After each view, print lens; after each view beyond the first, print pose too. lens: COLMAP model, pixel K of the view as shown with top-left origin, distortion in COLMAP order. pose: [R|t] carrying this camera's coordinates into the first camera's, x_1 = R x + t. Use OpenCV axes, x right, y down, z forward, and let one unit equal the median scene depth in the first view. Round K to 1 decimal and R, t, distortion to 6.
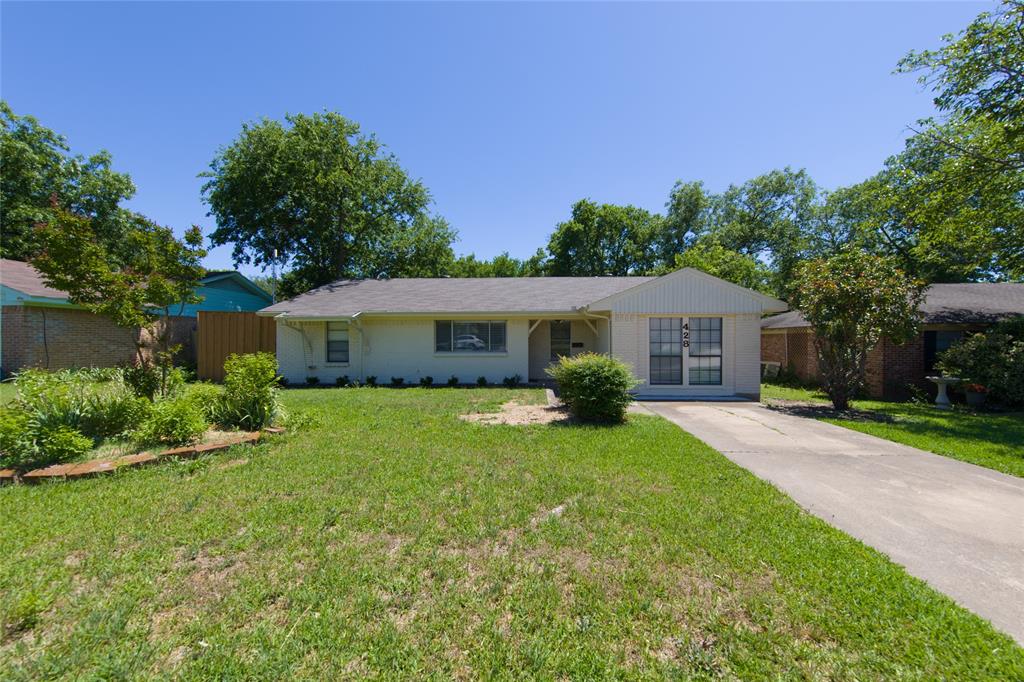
lens RADIAL K [[331.6, 0, 516.7], [0, 331.6, 345.6], [0, 0, 1]] dist [0.000964, 0.000066]
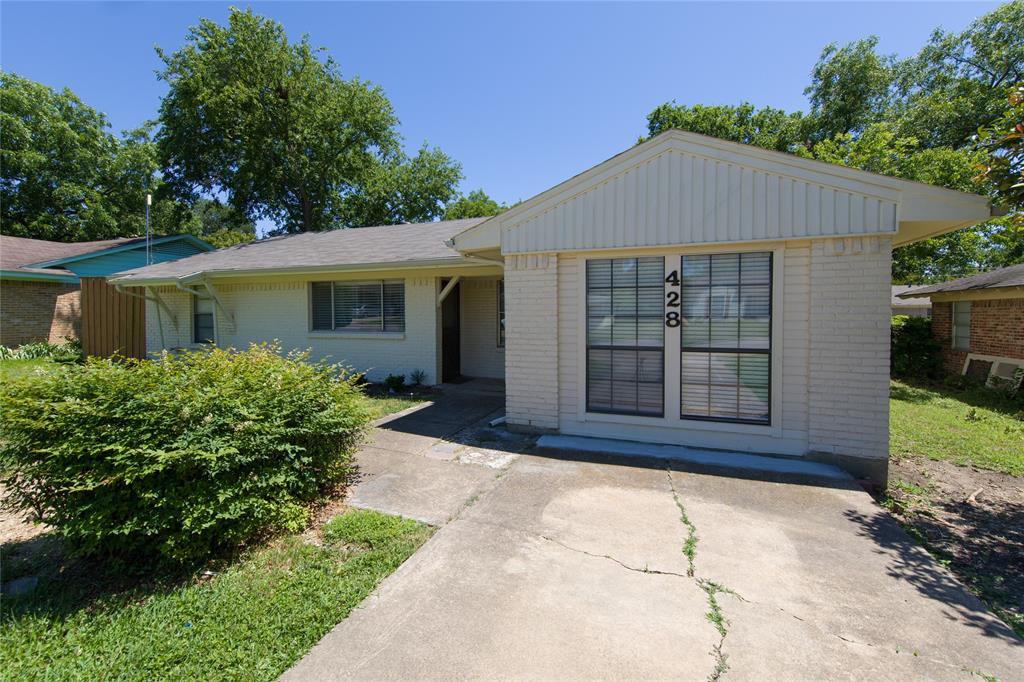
lens RADIAL K [[395.3, 0, 512.3], [0, 395.3, 323.1], [0, 0, 1]] dist [0.001041, 0.000128]
pose [[0.958882, 0.006672, -0.283725, 0.243877], [-0.004393, 0.999953, 0.008669, -0.002524], [0.283769, -0.007066, 0.958867, 0.251525]]
